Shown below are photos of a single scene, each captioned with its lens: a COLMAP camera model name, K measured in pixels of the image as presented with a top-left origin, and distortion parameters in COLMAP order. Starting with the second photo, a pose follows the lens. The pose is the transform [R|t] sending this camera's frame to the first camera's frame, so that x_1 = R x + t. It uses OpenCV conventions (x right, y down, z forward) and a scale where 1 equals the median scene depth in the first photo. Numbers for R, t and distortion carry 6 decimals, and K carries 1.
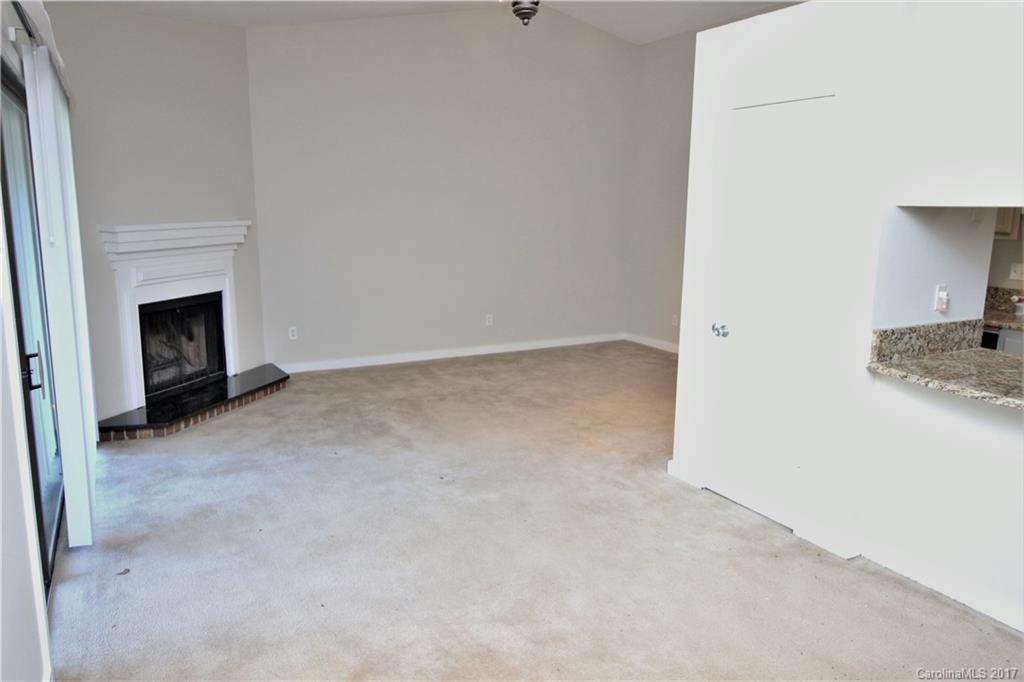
lens RADIAL K [[716.4, 0, 512.8], [0, 716.4, 323.2], [0, 0, 1]] dist [0.009762, -0.000109]
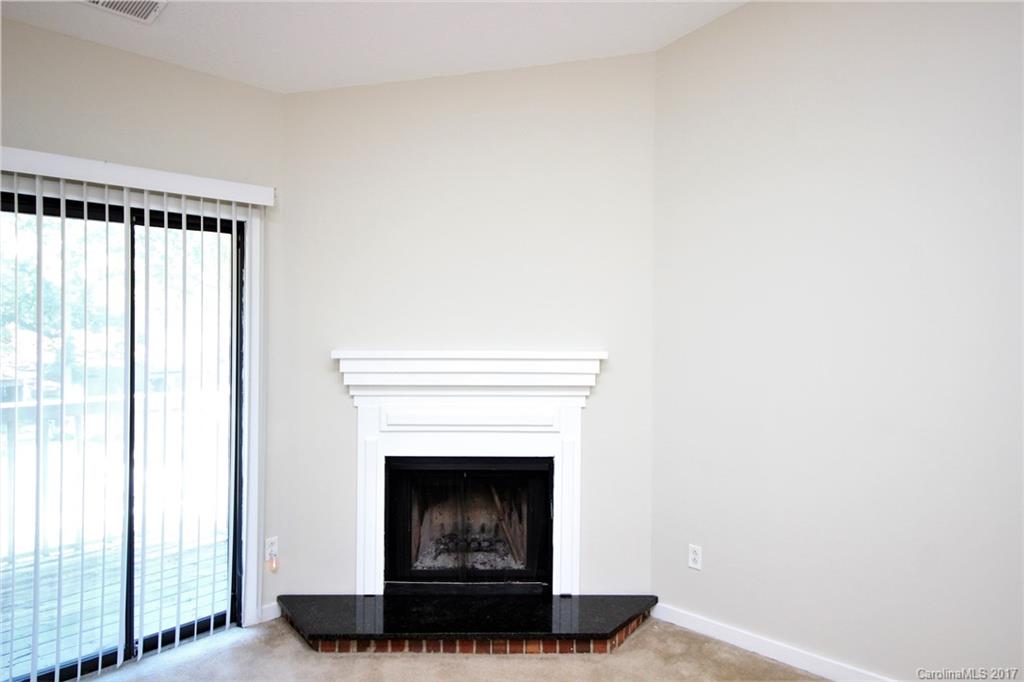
lens RADIAL K [[680.0, 0, 509.6], [0, 680.0, 323.5], [0, 0, 1]] dist [0.003539, -0.002646]
pose [[0.307627, -0.005246, -0.951493, 0.146306], [-0.164827, 0.984573, -0.058719, -0.106678], [0.937122, 0.174895, 0.302016, 0.666249]]
